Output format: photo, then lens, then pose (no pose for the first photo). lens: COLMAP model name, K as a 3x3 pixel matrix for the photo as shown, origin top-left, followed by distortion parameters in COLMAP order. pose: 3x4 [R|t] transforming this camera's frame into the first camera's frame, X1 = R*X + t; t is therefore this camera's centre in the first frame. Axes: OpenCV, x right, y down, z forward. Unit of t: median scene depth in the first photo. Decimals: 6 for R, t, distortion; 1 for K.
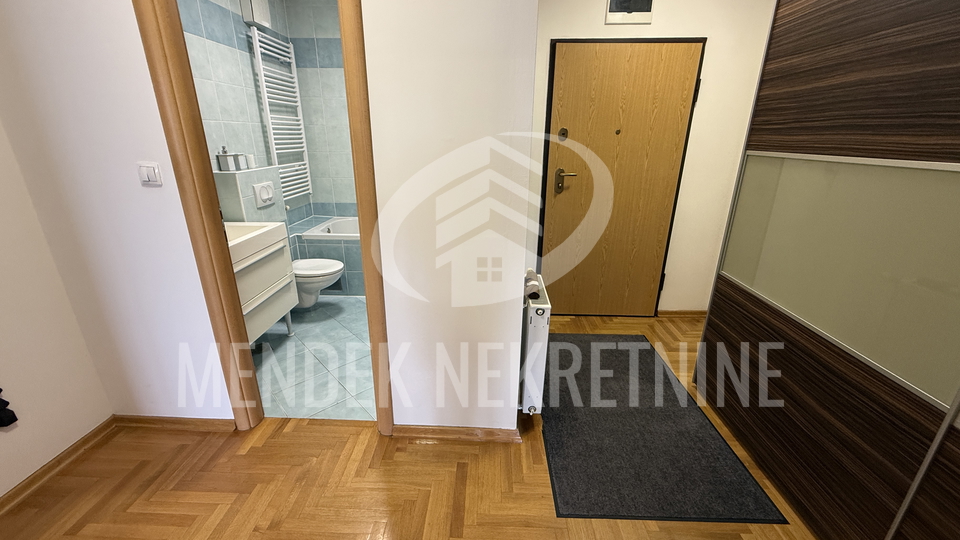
lens RADIAL K [[382.5, 0, 477.5], [0, 382.5, 268.2], [0, 0, 1]] dist [0.000847, 0.000286]
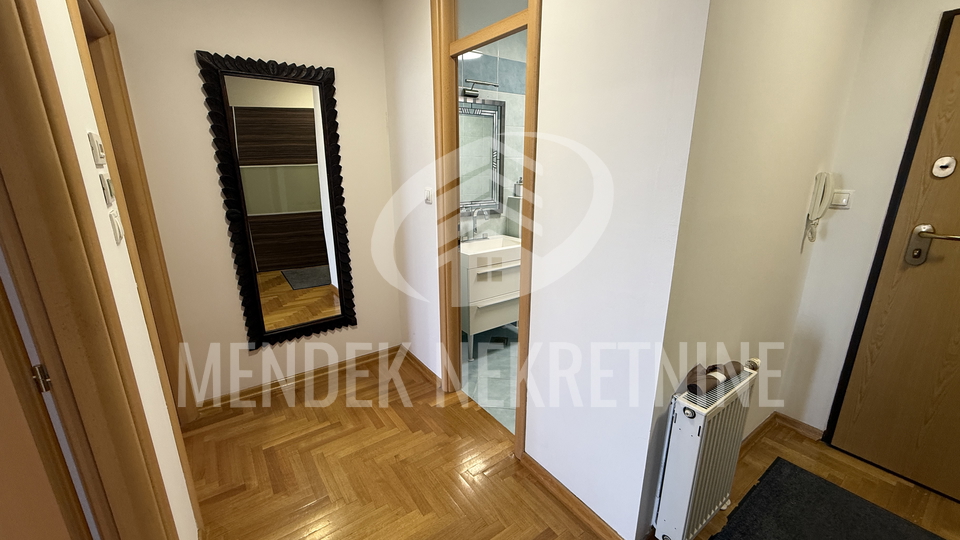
lens RADIAL K [[382.5, 0, 477.5], [0, 382.5, 268.2], [0, 0, 1]] dist [0.000847, 0.000286]
pose [[0.612043, 0.199938, -0.765133, 0.237518], [-0.255031, 0.965723, 0.048351, -0.046414], [0.748574, 0.165540, 0.642055, 0.113671]]
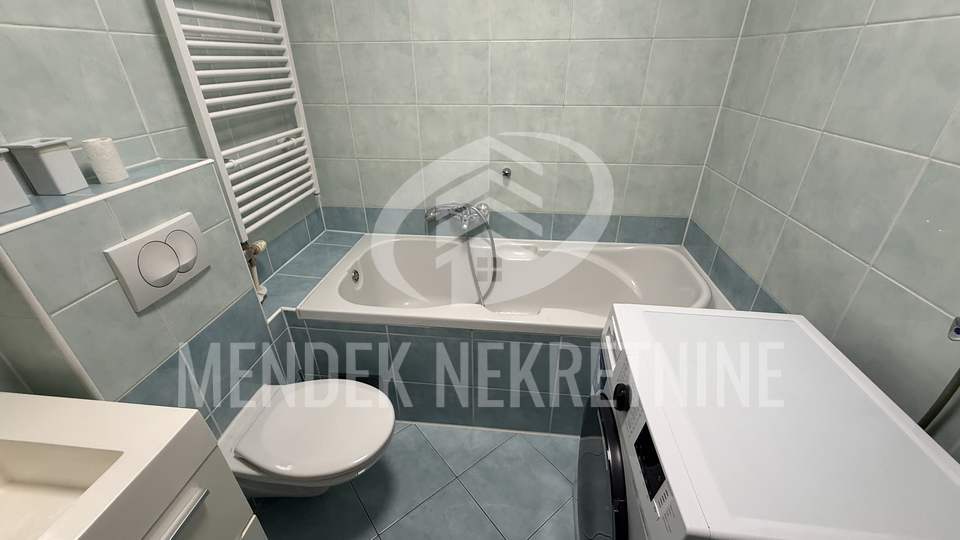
lens RADIAL K [[386.8, 0, 480.7], [0, 386.8, 272.4], [0, 0, 1]] dist [-0.001245, 0.000308]
pose [[0.997332, 0.025695, -0.068329, -0.241636], [-0.013785, 0.985456, 0.169370, -0.232161], [0.071687, -0.167977, 0.983181, 0.649727]]
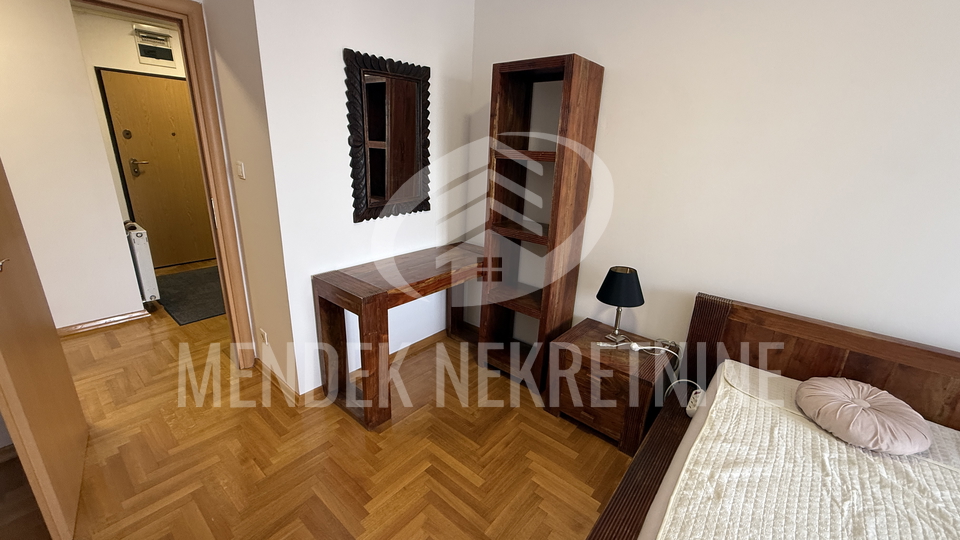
lens RADIAL K [[382.5, 0, 477.5], [0, 382.5, 268.2], [0, 0, 1]] dist [0.000847, 0.000286]
pose [[0.618054, -0.220749, 0.754506, -0.139267], [0.220740, 0.969885, 0.102944, 0.244908], [-0.754509, 0.102924, 0.648169, -0.763263]]
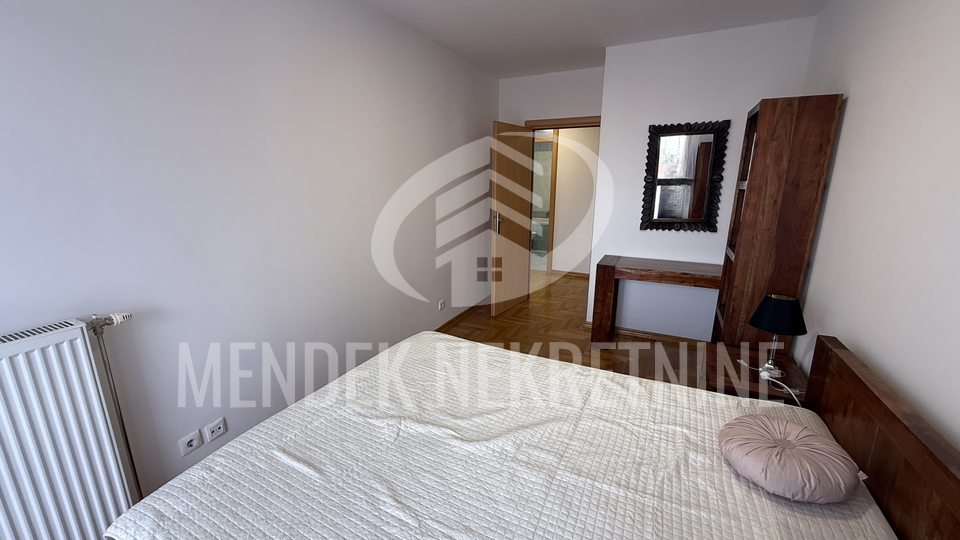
lens RADIAL K [[382.5, 0, 477.5], [0, 382.5, 268.2], [0, 0, 1]] dist [0.000847, 0.000286]
pose [[0.908874, 0.092195, -0.406752, 0.319150], [-0.132335, 0.988614, -0.071619, 0.442891], [0.395518, 0.118920, 0.910727, -1.338969]]
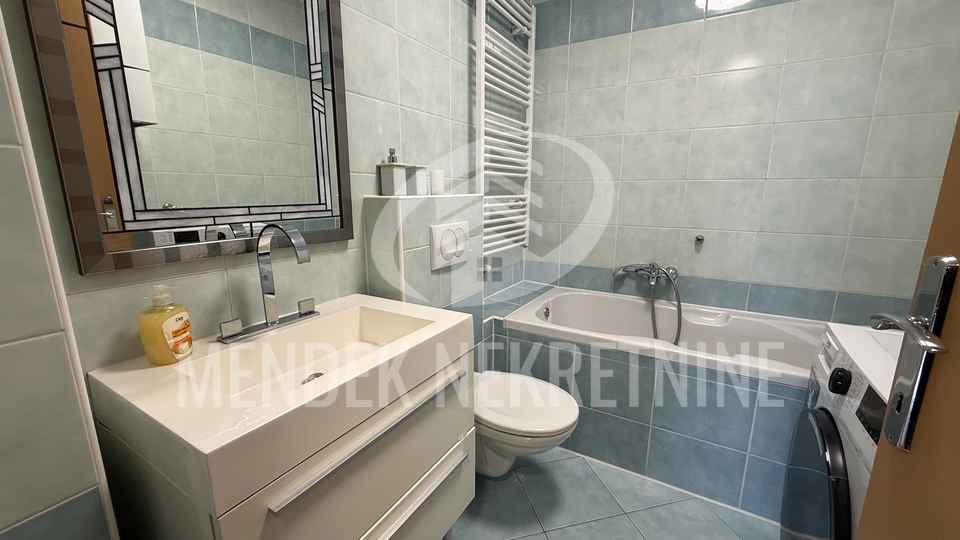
lens RADIAL K [[384.8, 0, 475.1], [0, 384.8, 271.1], [0, 0, 1]] dist [-0.007444, 0.000028]
pose [[0.873755, 0.093496, -0.477295, -0.264087], [-0.154623, 0.983835, -0.090337, -0.110831], [0.461134, 0.152733, 0.874087, 0.542223]]
